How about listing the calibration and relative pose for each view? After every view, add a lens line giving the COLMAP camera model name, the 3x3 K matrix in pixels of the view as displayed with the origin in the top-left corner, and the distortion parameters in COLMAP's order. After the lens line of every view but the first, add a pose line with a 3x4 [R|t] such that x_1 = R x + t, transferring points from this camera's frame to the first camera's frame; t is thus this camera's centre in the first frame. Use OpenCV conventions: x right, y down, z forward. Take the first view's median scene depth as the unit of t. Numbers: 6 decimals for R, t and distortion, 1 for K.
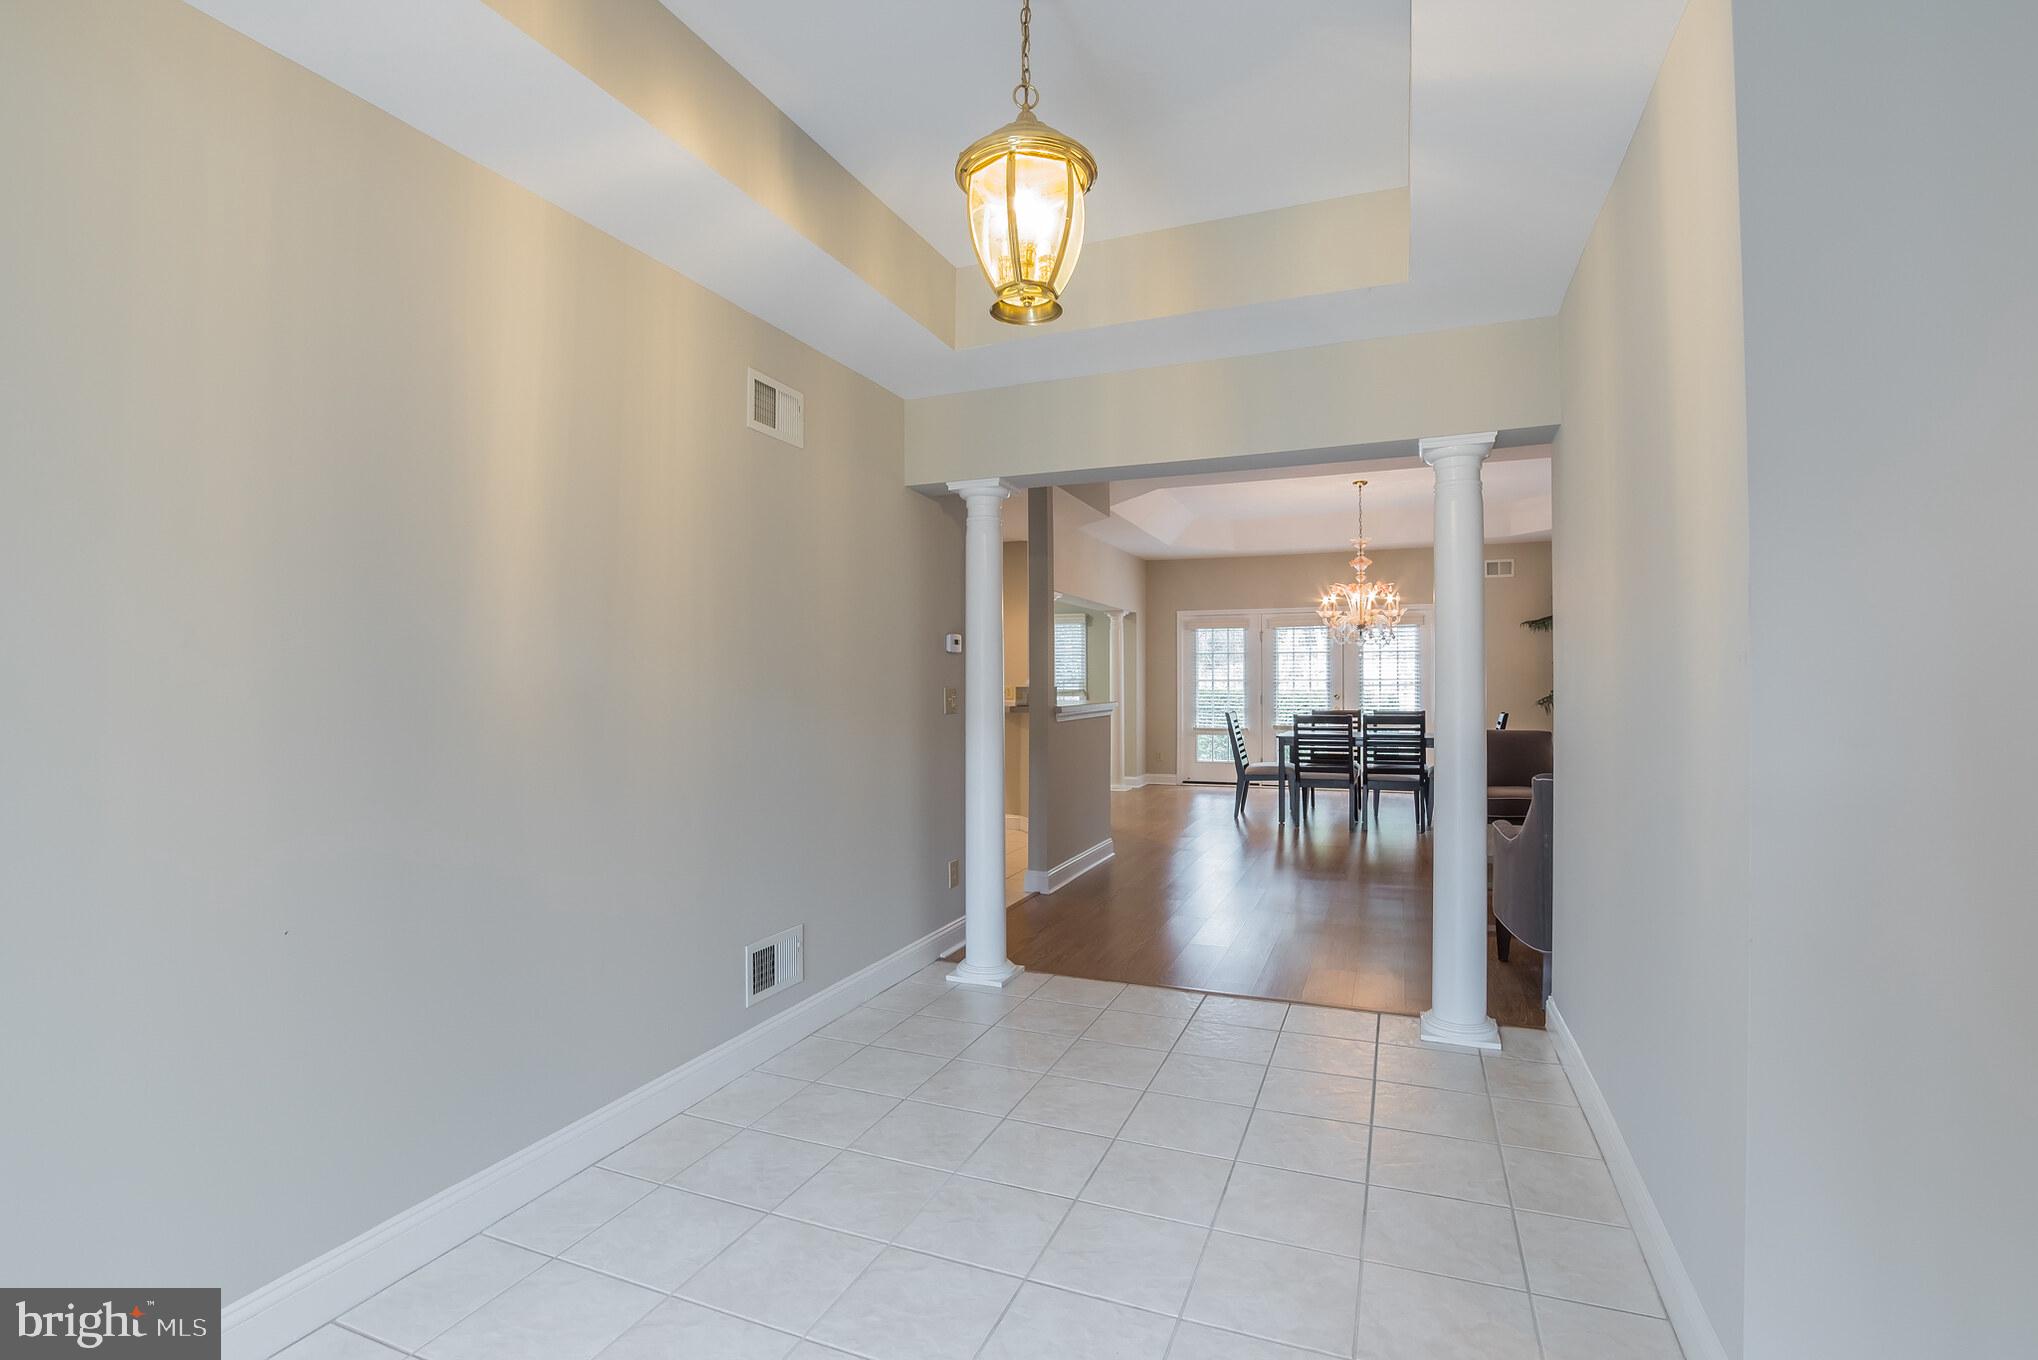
lens RADIAL K [[925.4, 0, 998.4], [0, 925.4, 676.8], [0, 0, 1]] dist [-0.056795, 0.016960]
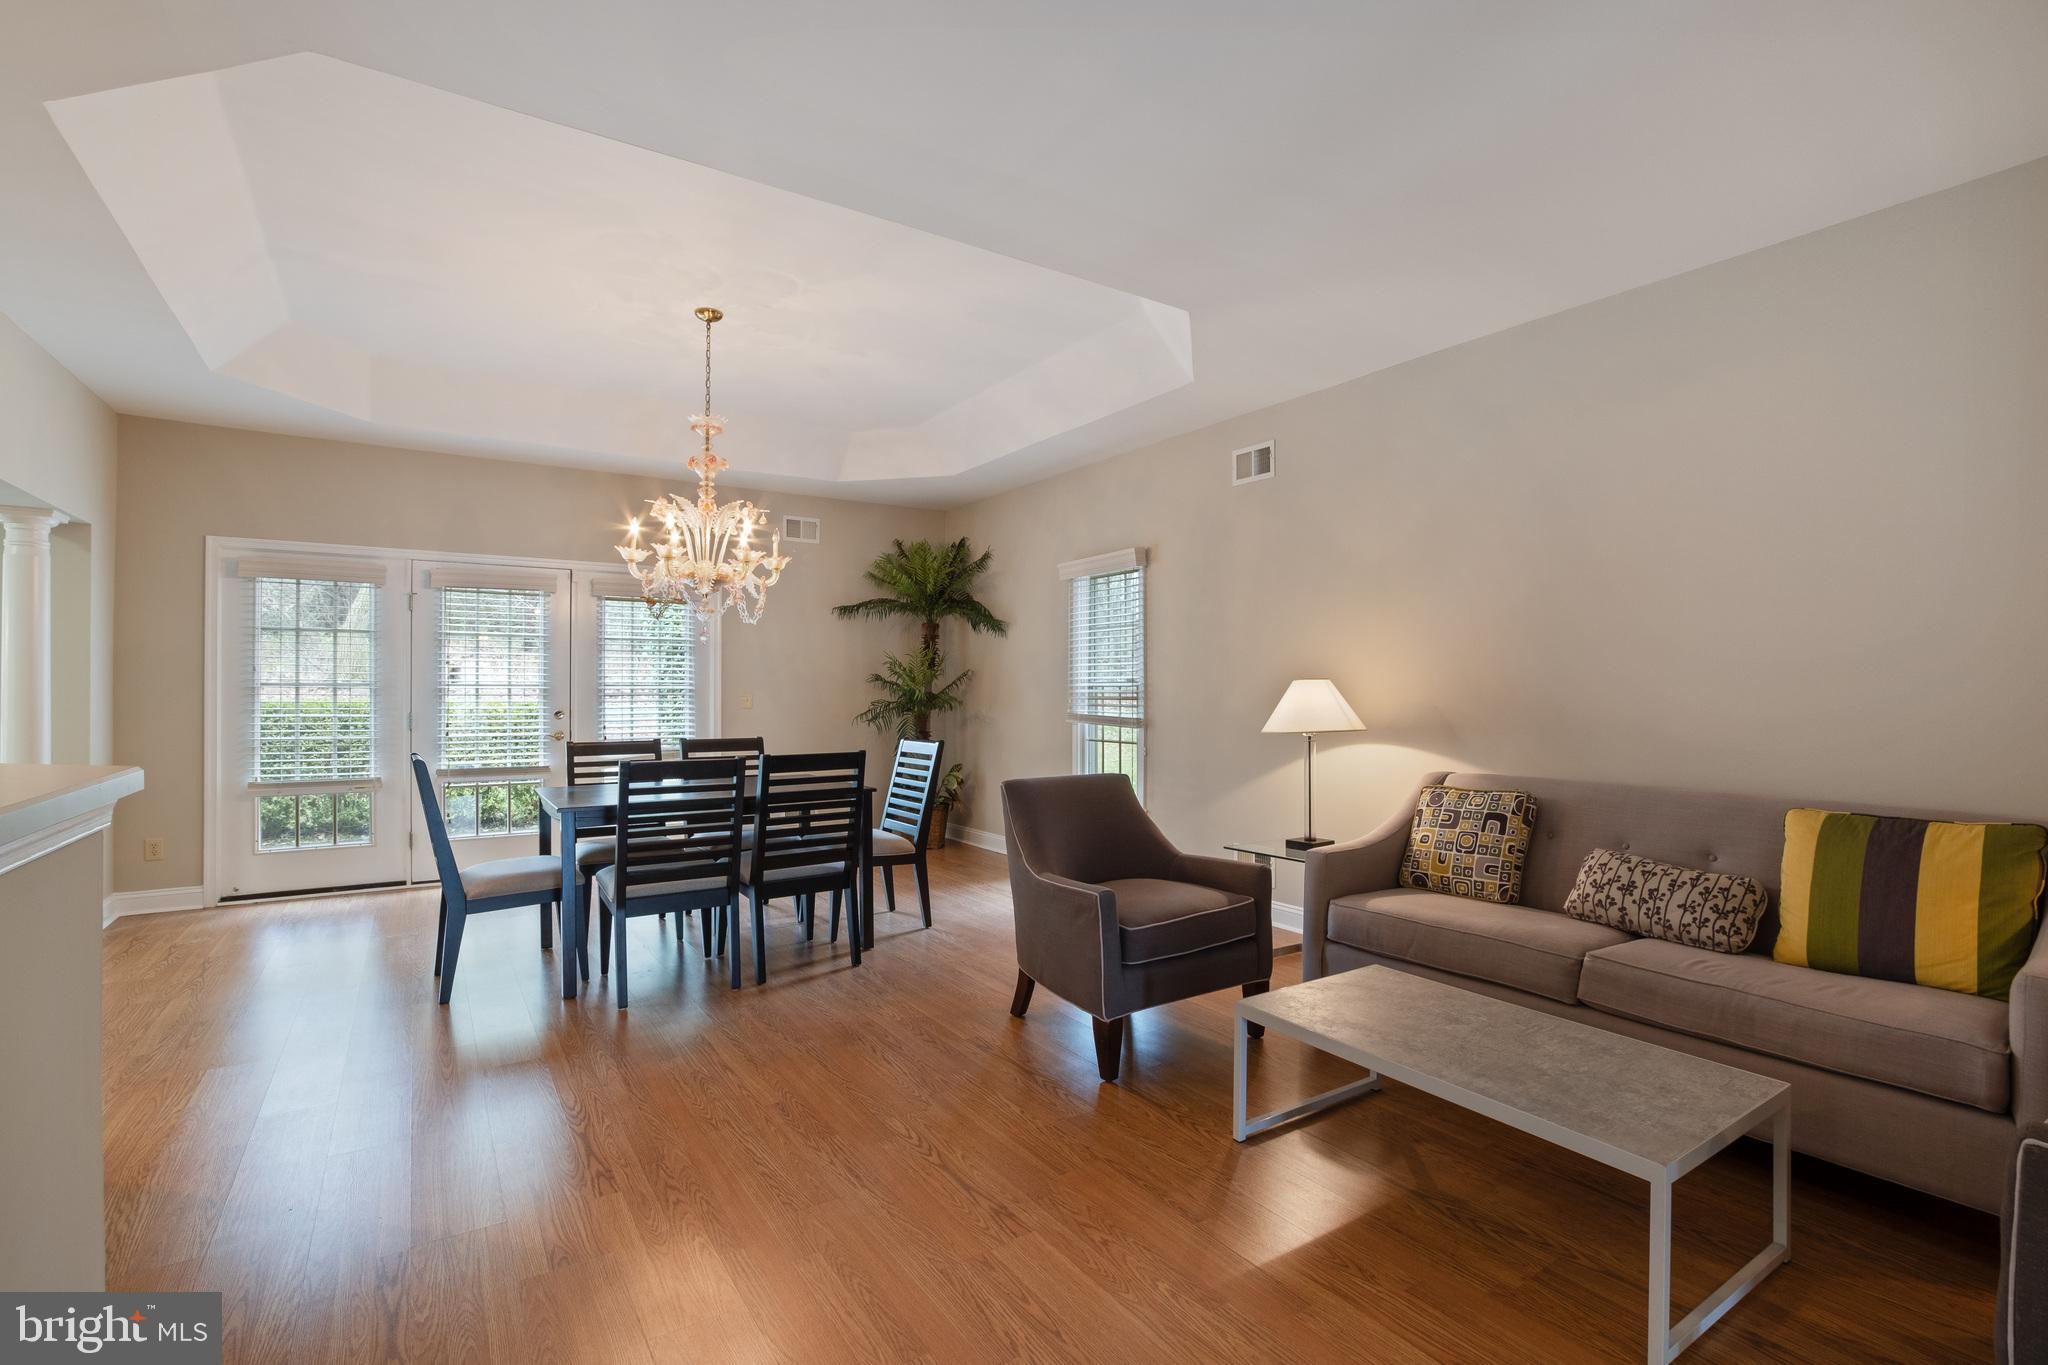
lens RADIAL K [[935.7, 0, 1026.7], [0, 935.7, 691.5], [0, 0, 1]] dist [-0.025903, 0.000518]
pose [[0.547563, 0.002240, 0.836761, 0.035864], [-0.008840, 0.999956, 0.003108, 0.002816], [-0.836718, -0.009099, 0.547559, 0.420612]]
